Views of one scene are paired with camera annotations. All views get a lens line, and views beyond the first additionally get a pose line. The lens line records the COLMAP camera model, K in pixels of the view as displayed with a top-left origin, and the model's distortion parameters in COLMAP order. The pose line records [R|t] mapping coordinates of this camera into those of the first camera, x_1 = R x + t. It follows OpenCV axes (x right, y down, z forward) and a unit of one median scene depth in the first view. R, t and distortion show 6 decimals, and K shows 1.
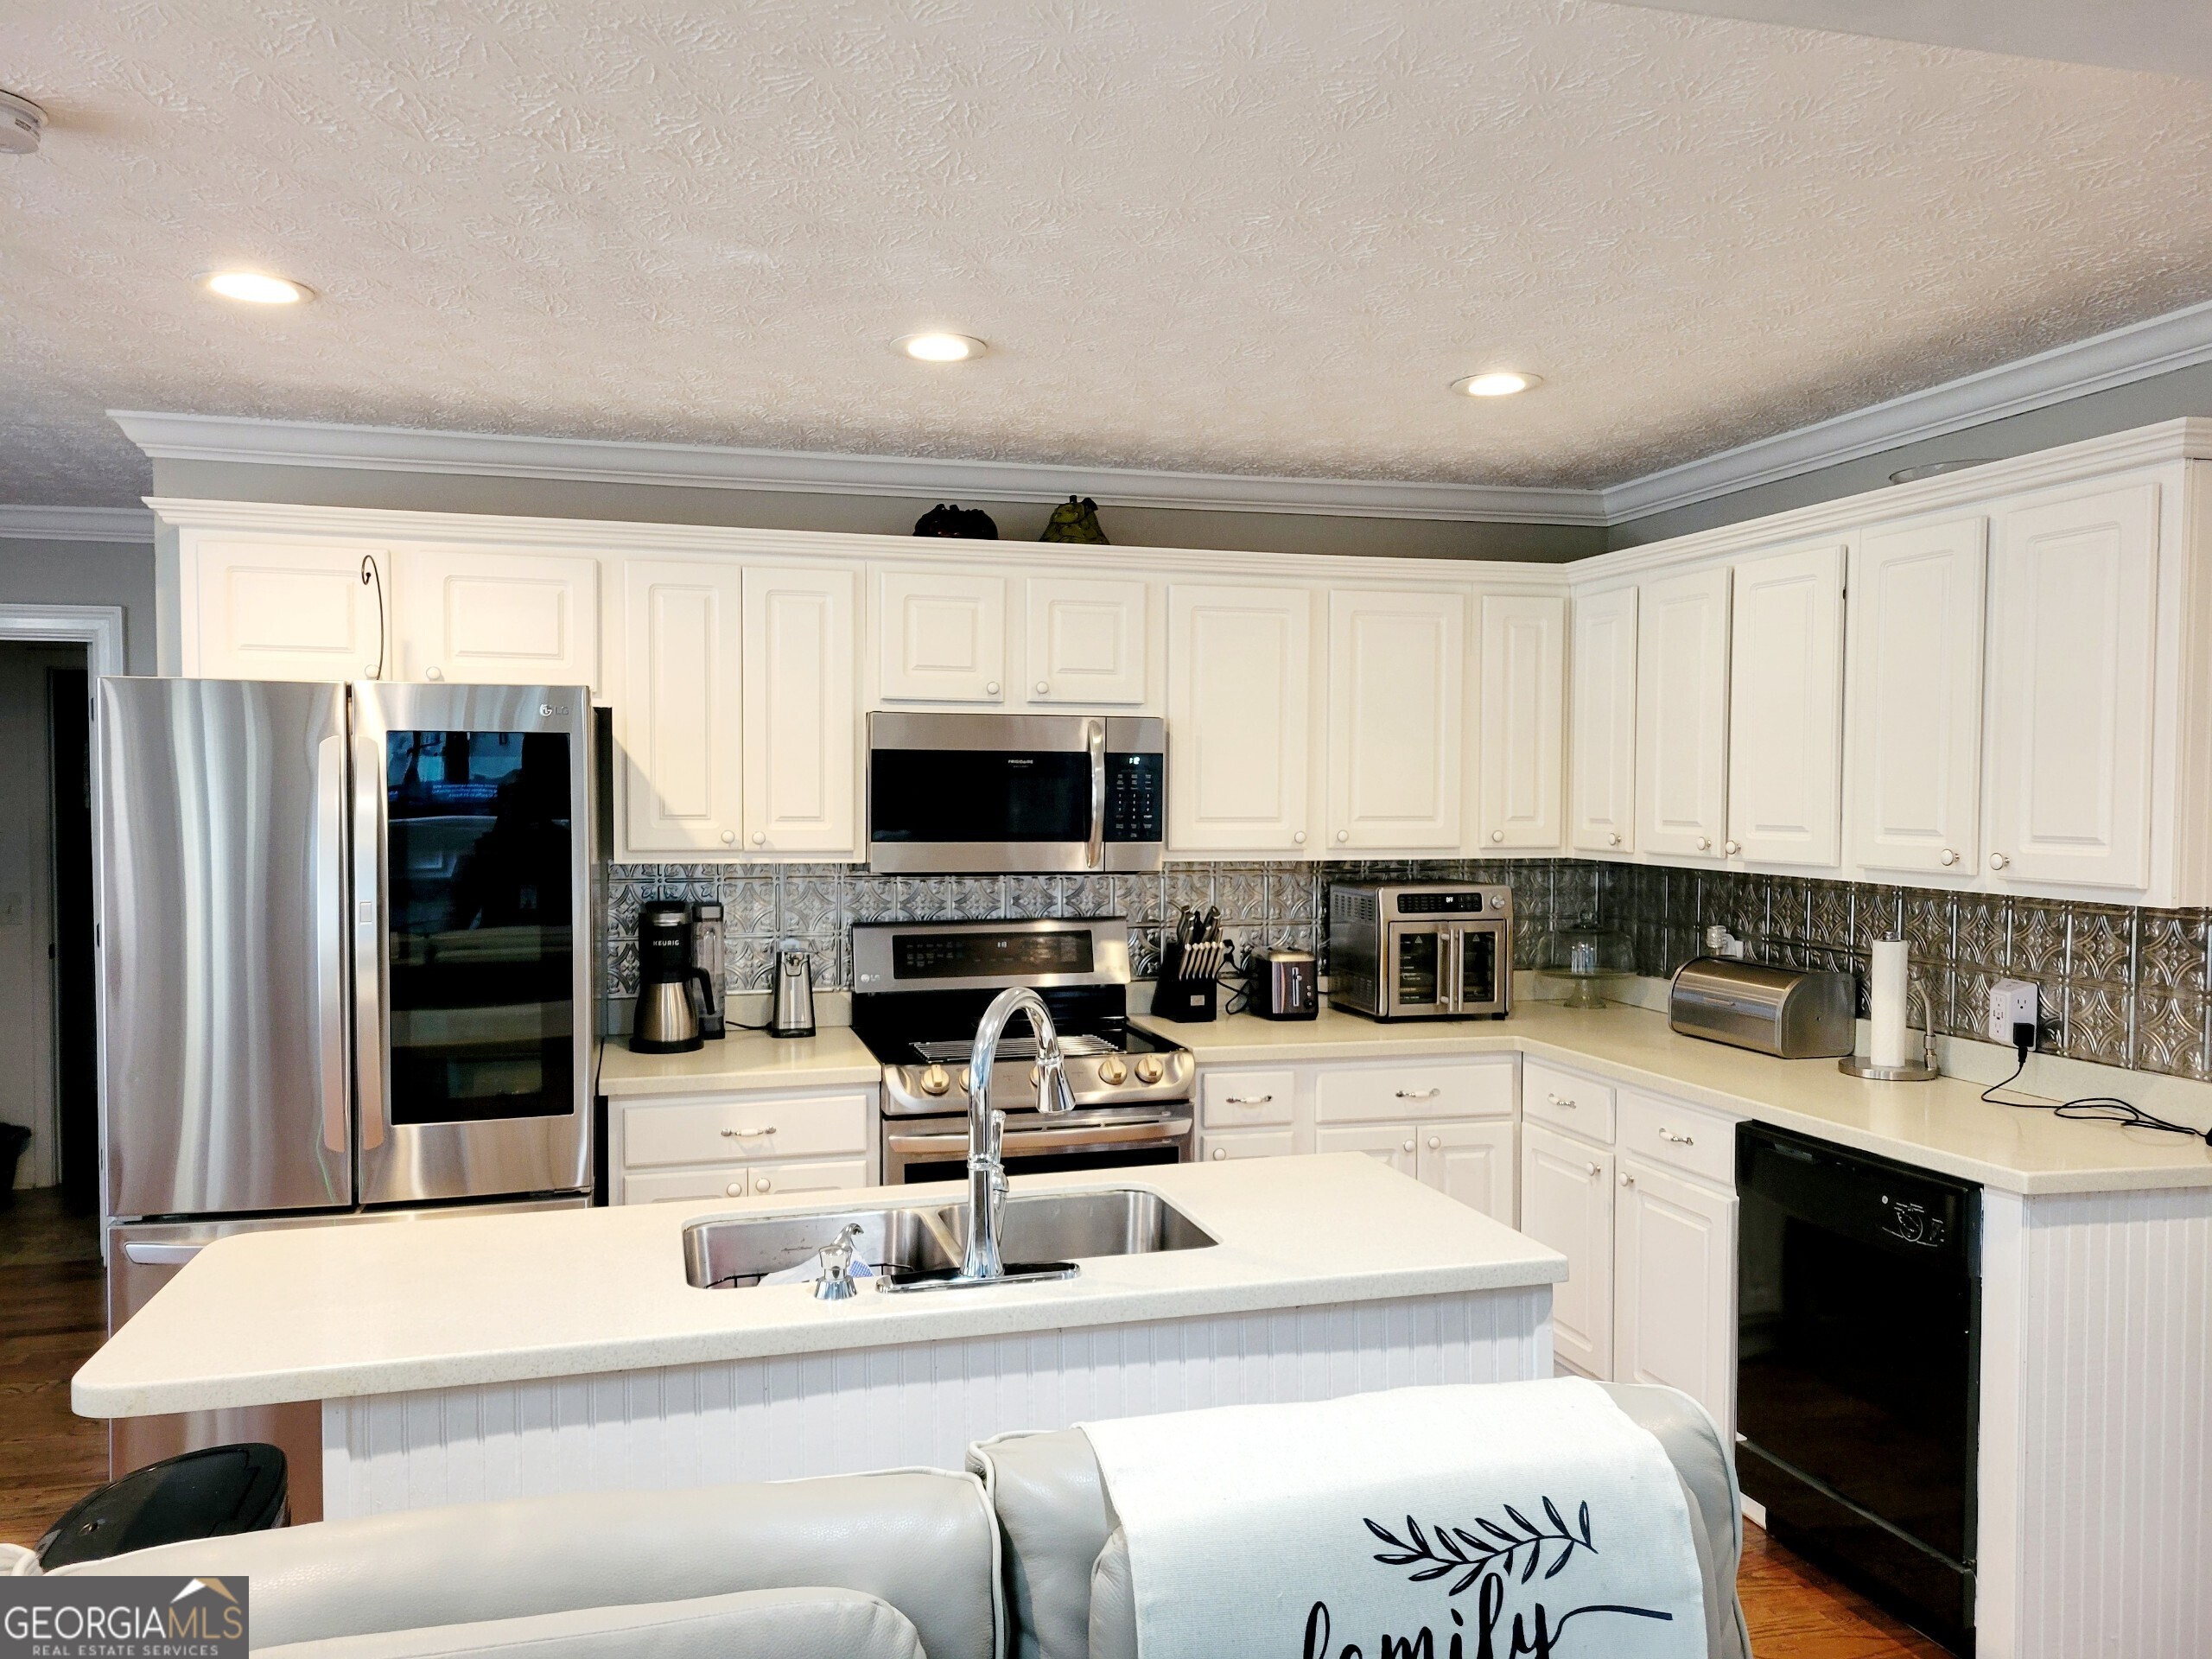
lens RADIAL K [[1665.9, 0, 1103.8], [0, 1665.9, 846.7], [0, 0, 1]] dist [0.026083, -0.001100]
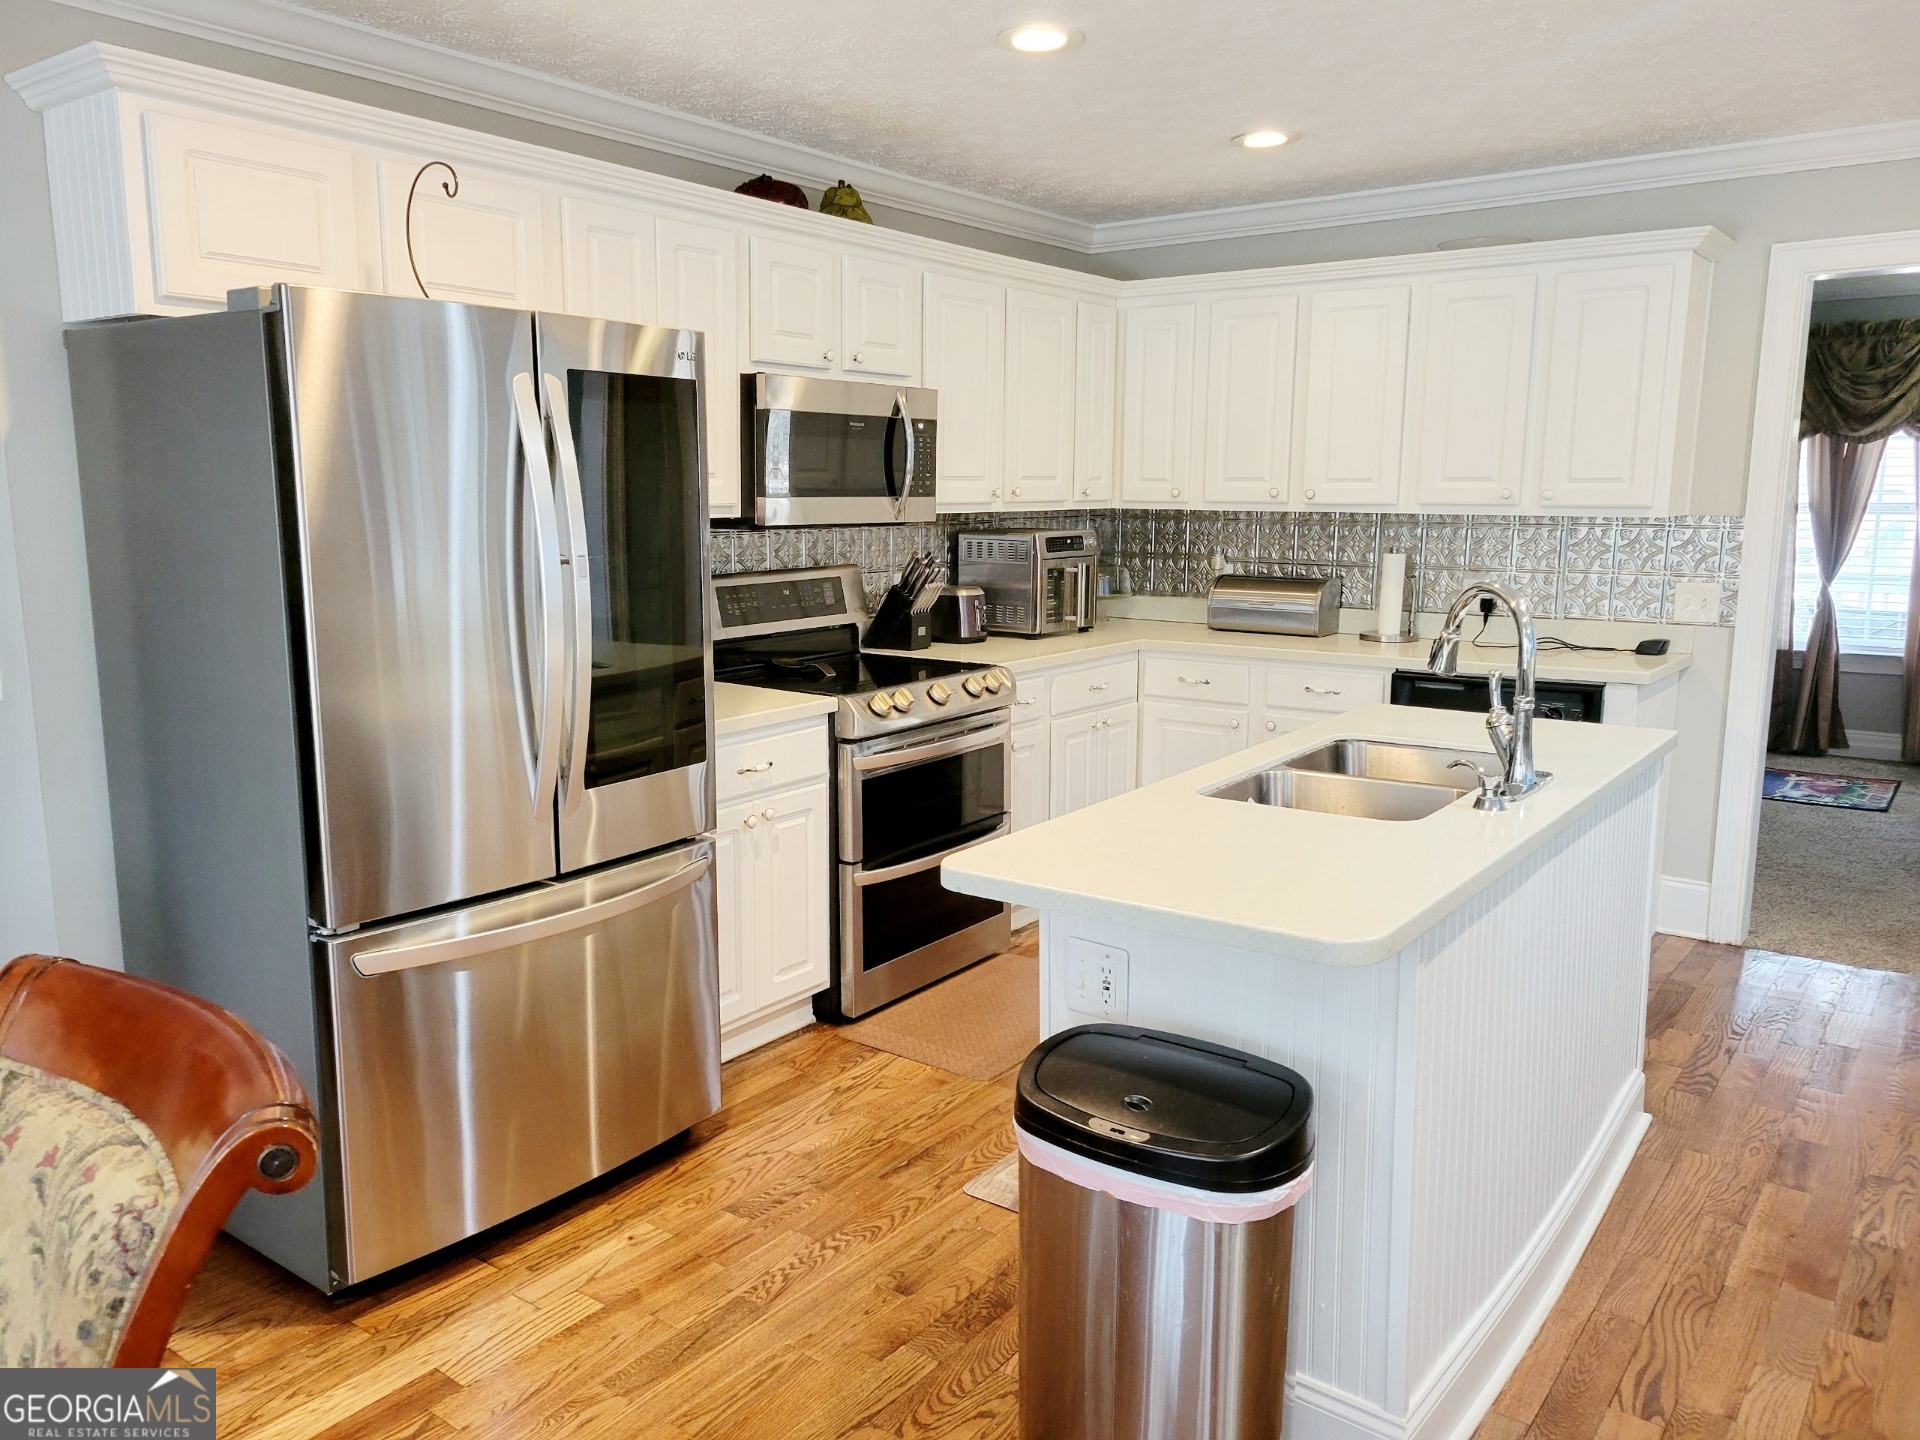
lens RADIAL K [[1446.0, 0, 959.4], [0, 1446.0, 707.3], [0, 0, 1]] dist [0.026083, -0.001100]
pose [[0.780492, -0.097462, 0.617522, -0.596384], [0.022851, 0.991561, 0.127614, 0.015093], [-0.624748, -0.085491, 0.776132, 0.178945]]
